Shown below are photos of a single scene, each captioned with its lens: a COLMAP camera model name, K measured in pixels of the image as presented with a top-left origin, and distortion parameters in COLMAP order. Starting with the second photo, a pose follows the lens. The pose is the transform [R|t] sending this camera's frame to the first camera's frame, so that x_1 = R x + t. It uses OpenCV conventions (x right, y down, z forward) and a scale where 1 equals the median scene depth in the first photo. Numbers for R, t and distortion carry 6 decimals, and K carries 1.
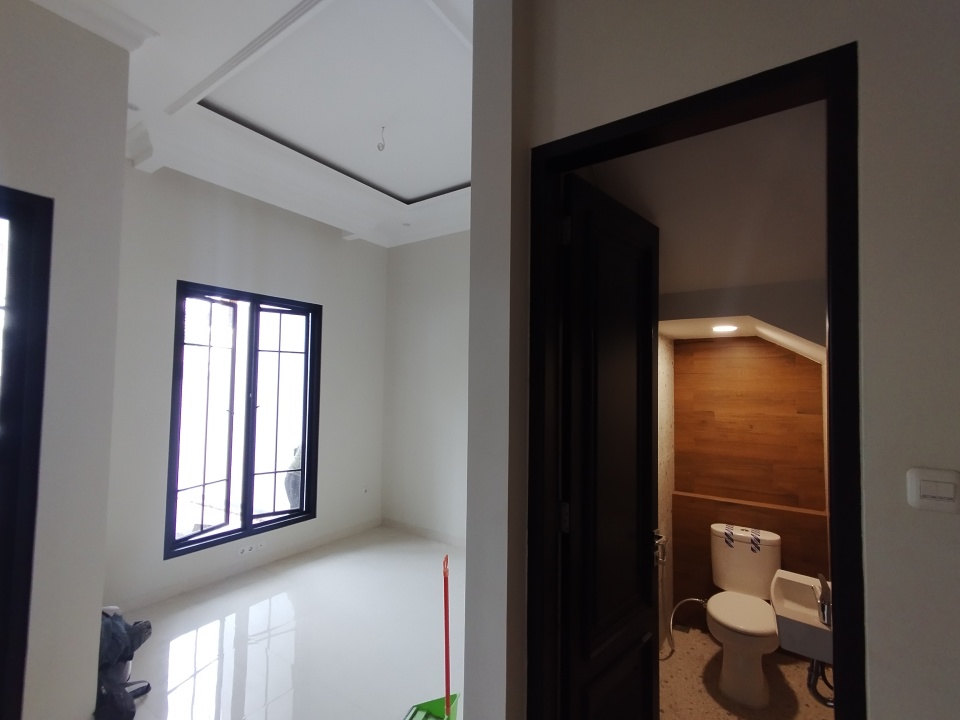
lens RADIAL K [[441.9, 0, 474.6], [0, 441.9, 360.6], [0, 0, 1]] dist [0.005737, 0.000945]
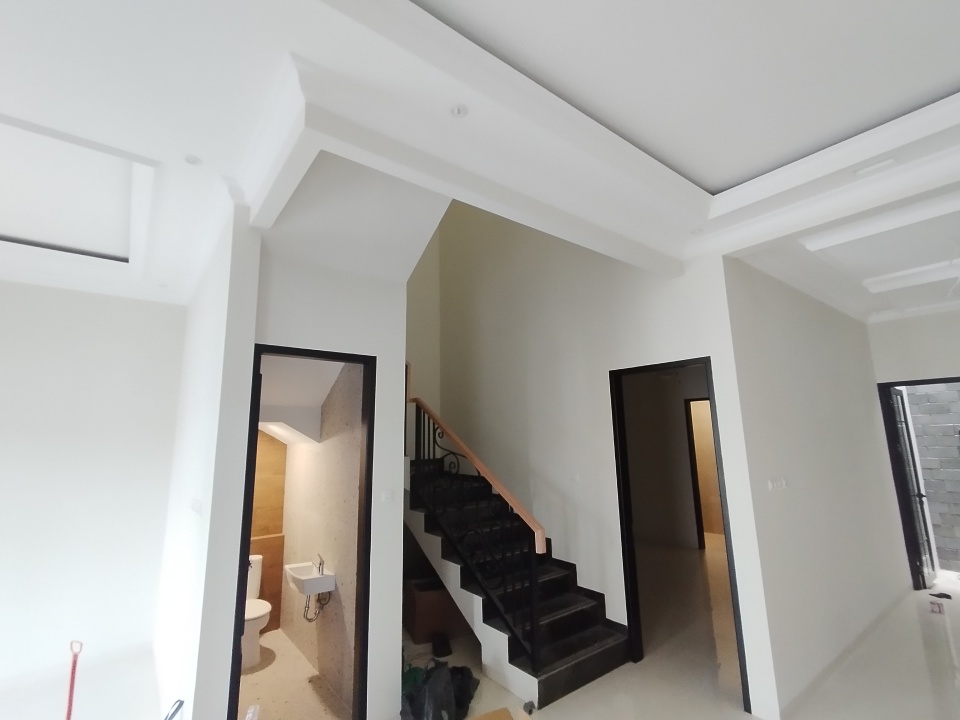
lens RADIAL K [[441.9, 0, 474.6], [0, 441.9, 360.6], [0, 0, 1]] dist [0.005737, 0.000945]
pose [[0.294179, 0.142659, 0.945043, -0.656906], [-0.021824, 0.989542, -0.142583, -0.082585], [-0.955501, 0.021320, 0.294216, -0.205418]]
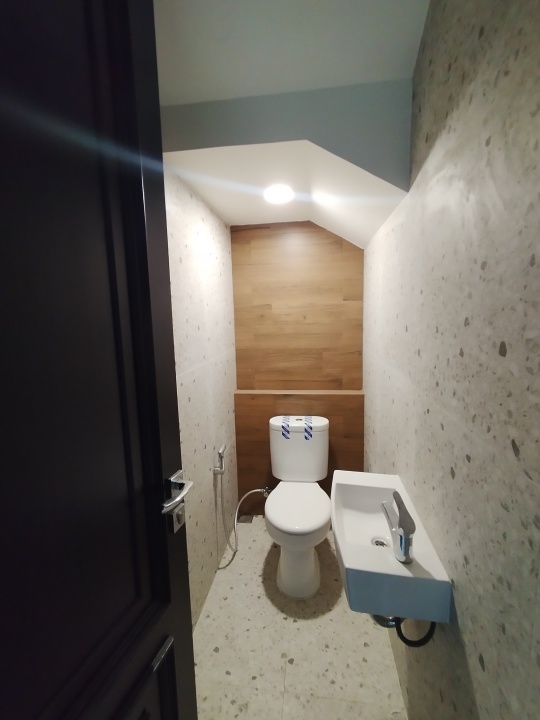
lens RADIAL K [[331.4, 0, 270.9], [0, 331.4, 355.2], [0, 0, 1]] dist [0.005737, 0.000945]
pose [[0.889289, -0.097737, 0.446780, 0.226965], [0.015874, 0.982906, 0.183422, 0.099075], [-0.457070, -0.156023, 0.875639, 0.387057]]
